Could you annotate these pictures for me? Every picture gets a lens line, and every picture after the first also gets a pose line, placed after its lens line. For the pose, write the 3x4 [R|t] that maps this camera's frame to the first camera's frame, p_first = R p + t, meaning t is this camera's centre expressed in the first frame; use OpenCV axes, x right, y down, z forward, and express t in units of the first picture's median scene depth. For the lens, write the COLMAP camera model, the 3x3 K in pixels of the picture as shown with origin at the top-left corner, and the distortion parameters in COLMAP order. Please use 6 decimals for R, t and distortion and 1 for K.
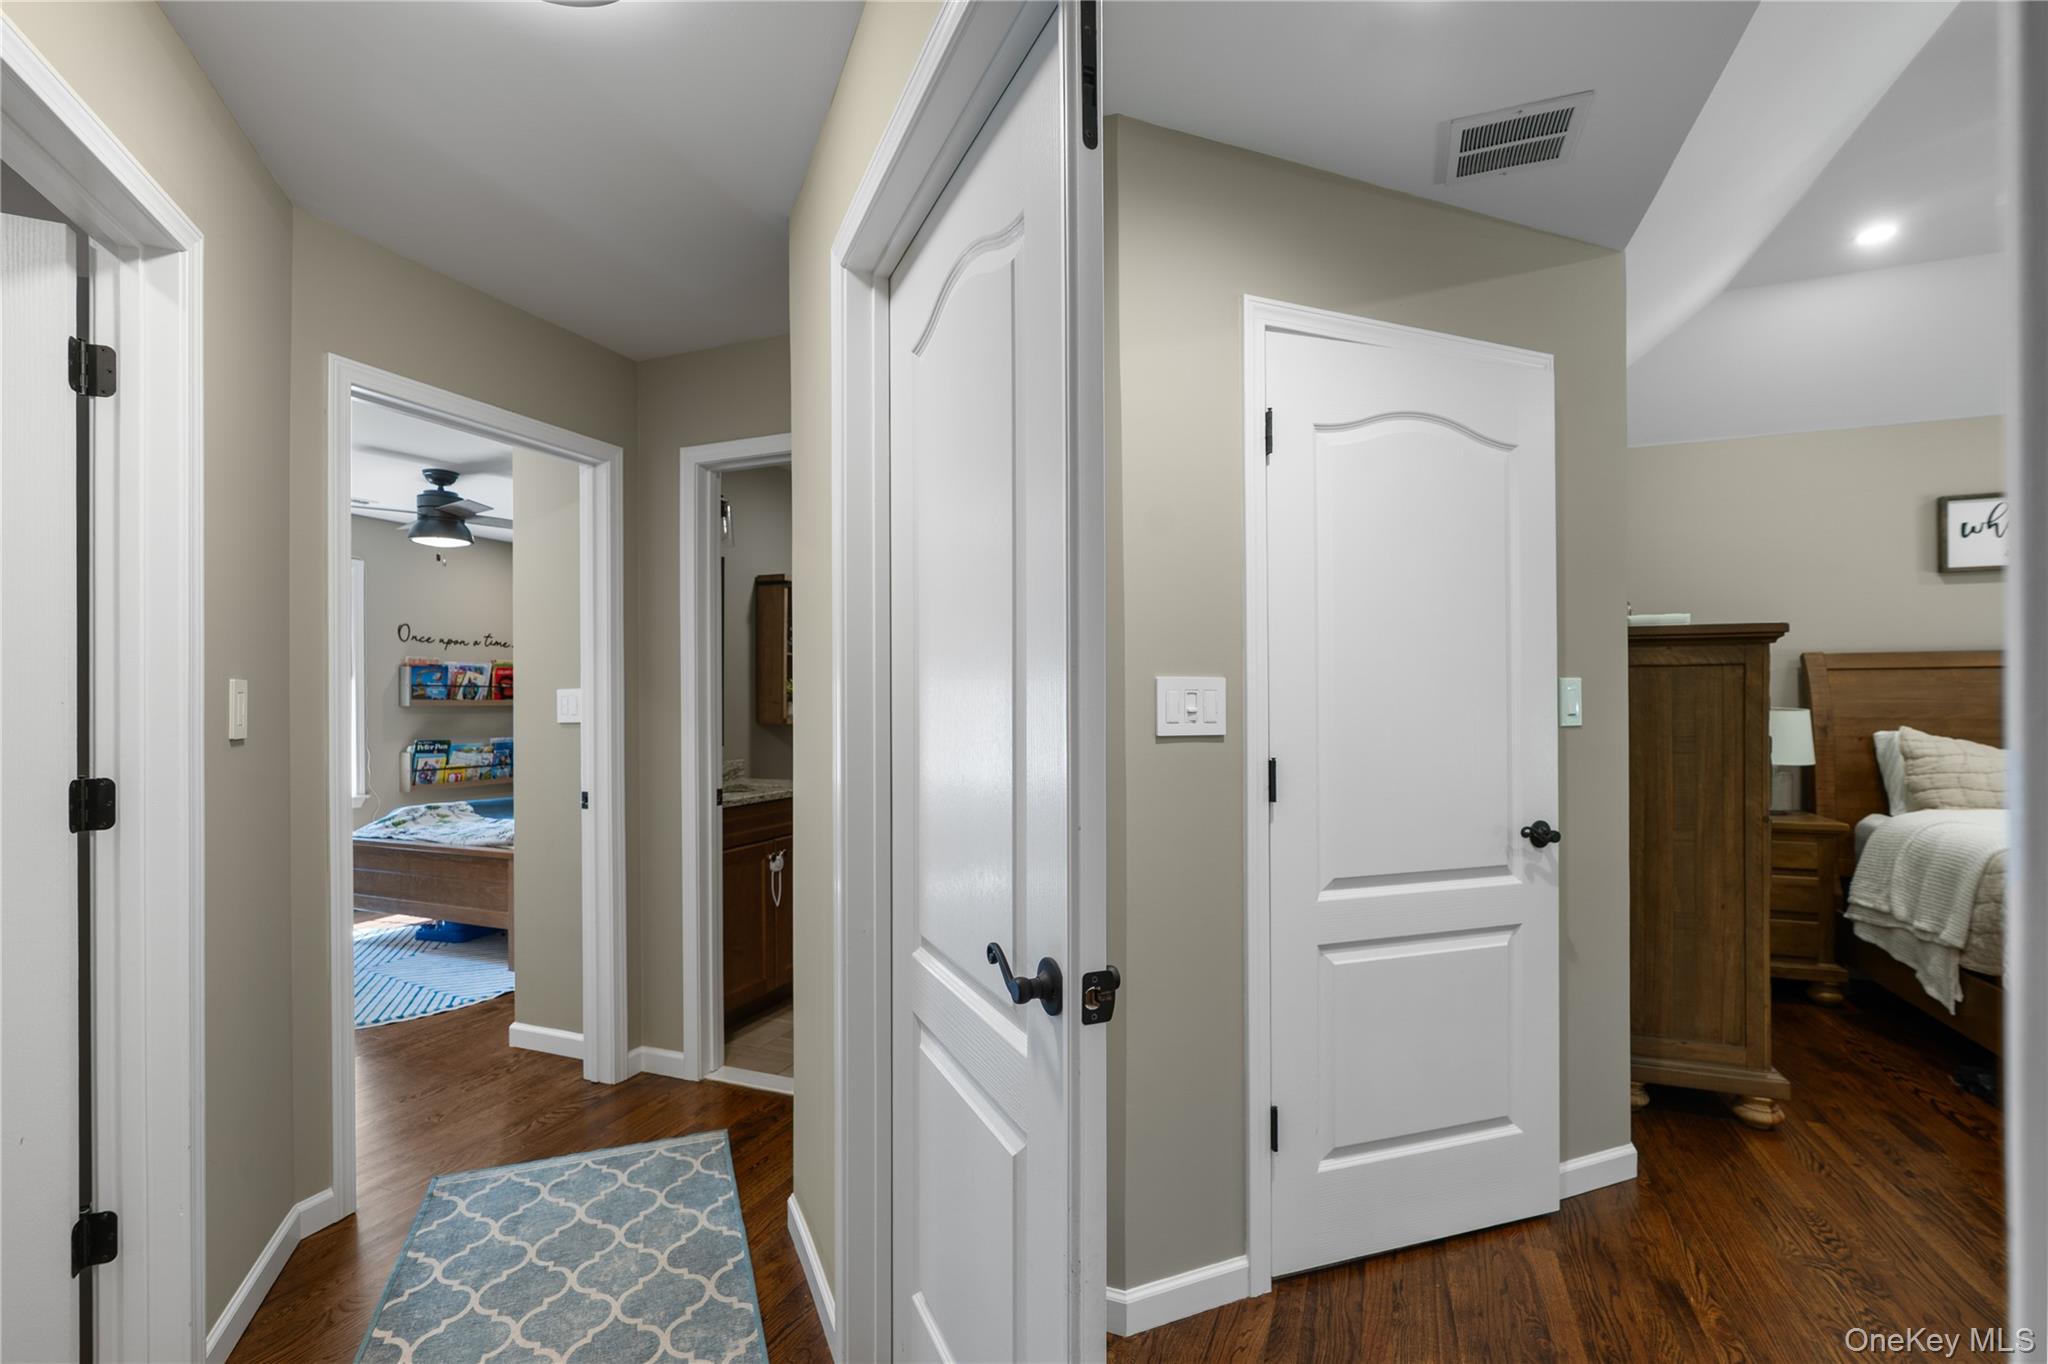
lens RADIAL K [[923.8, 0, 1021.4], [0, 923.8, 700.8], [0, 0, 1]] dist [-0.000940, 0.001205]
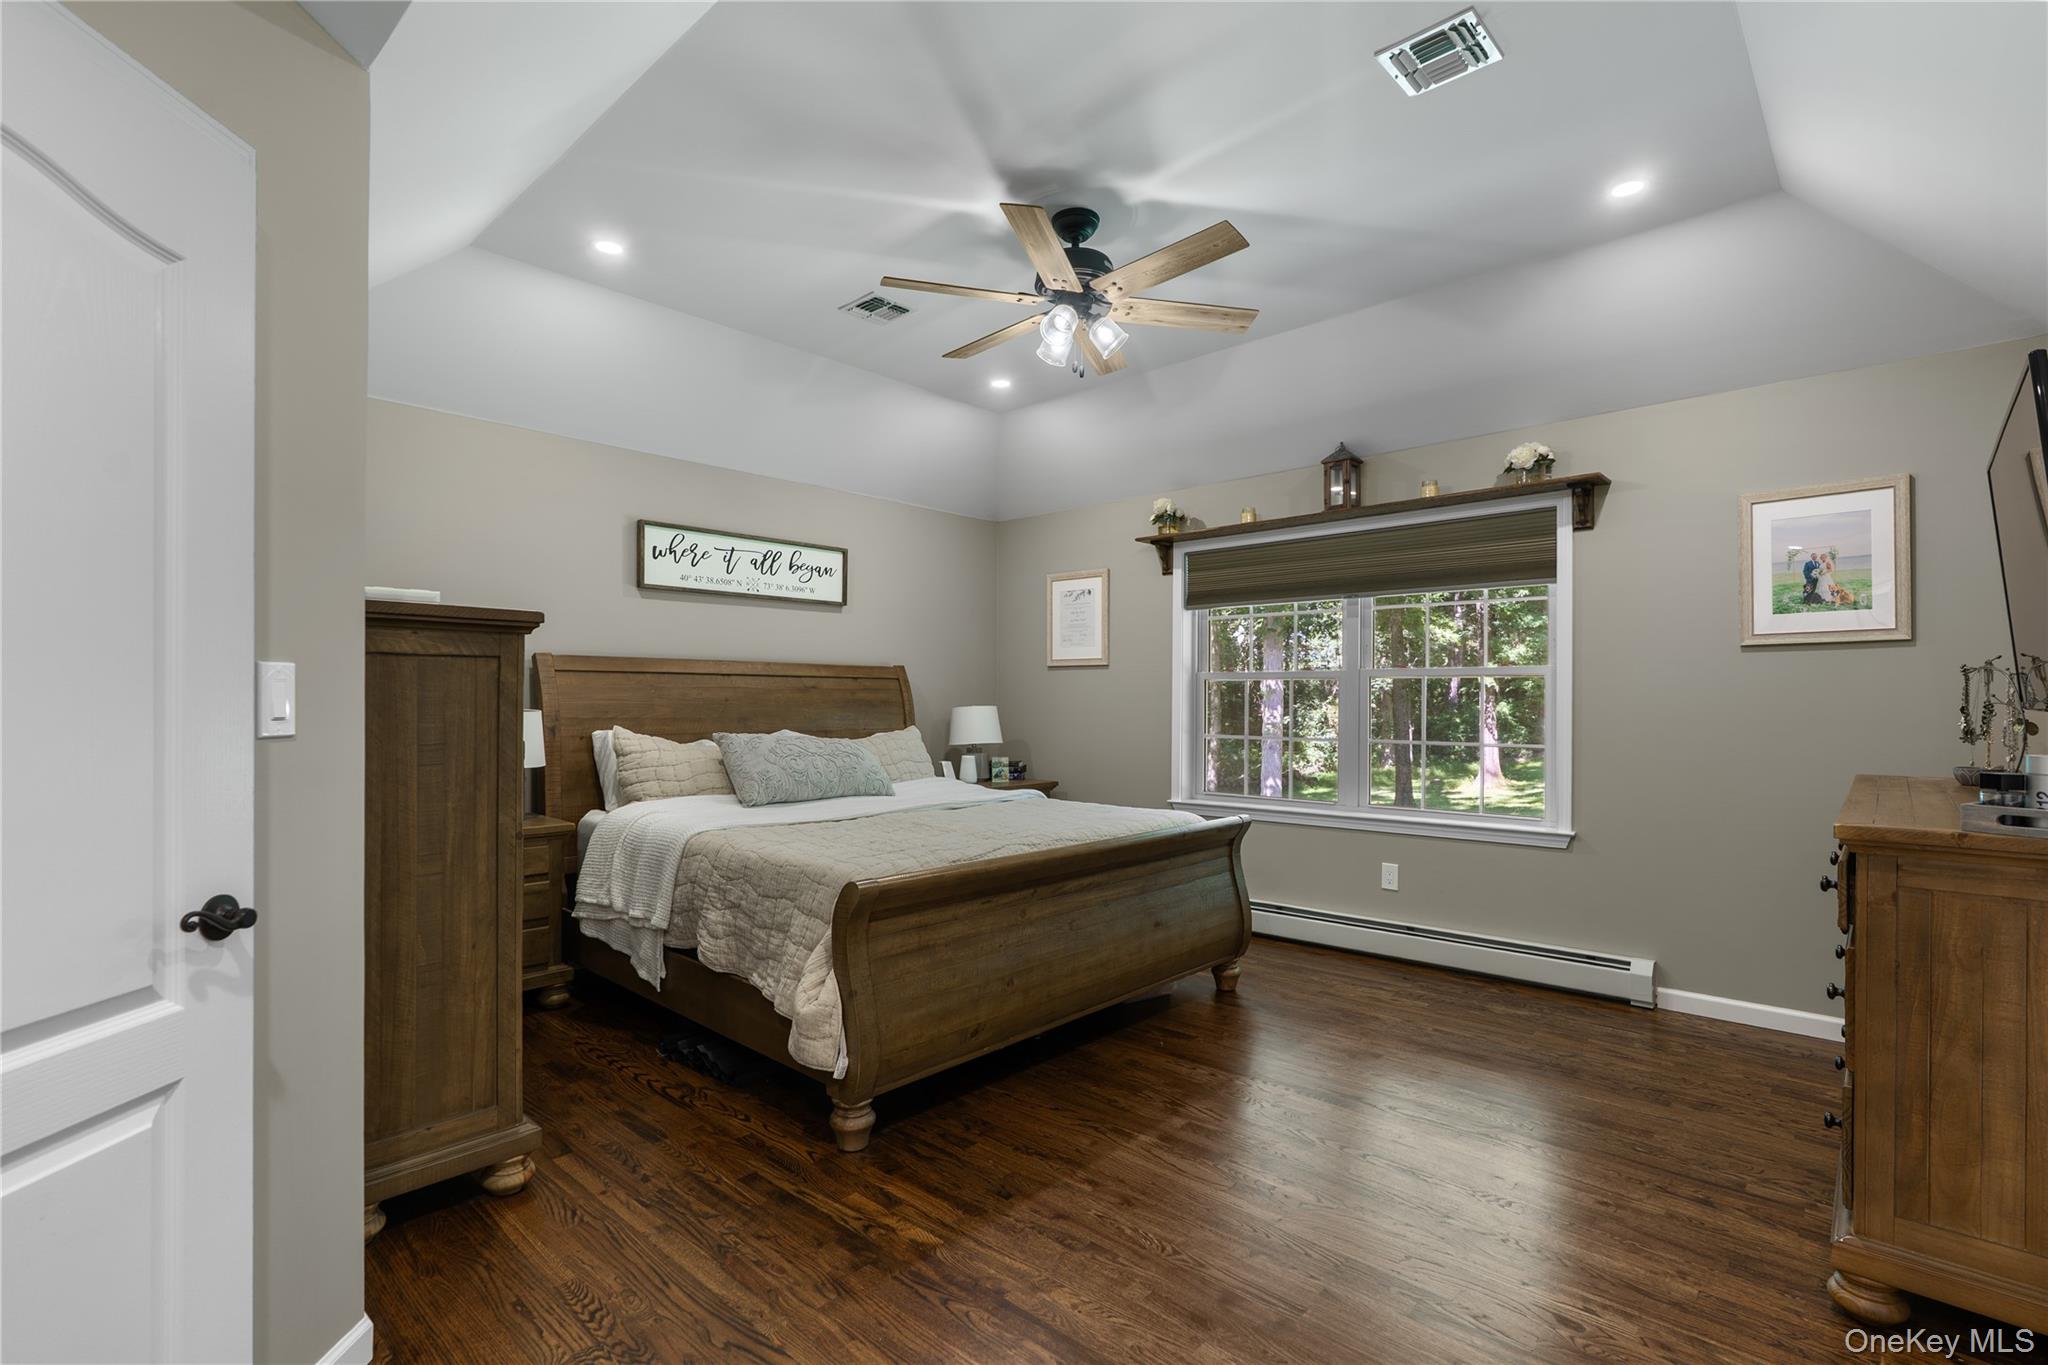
lens RADIAL K [[953.3, 0, 1024.3], [0, 953.3, 698.0], [0, 0, 1]] dist [-0.010492, 0.000950]
pose [[0.360968, 0.008862, 0.932536, 0.135764], [-0.004294, 0.999960, -0.007840, 0.002898], [-0.932568, -0.001175, 0.360992, 0.224100]]
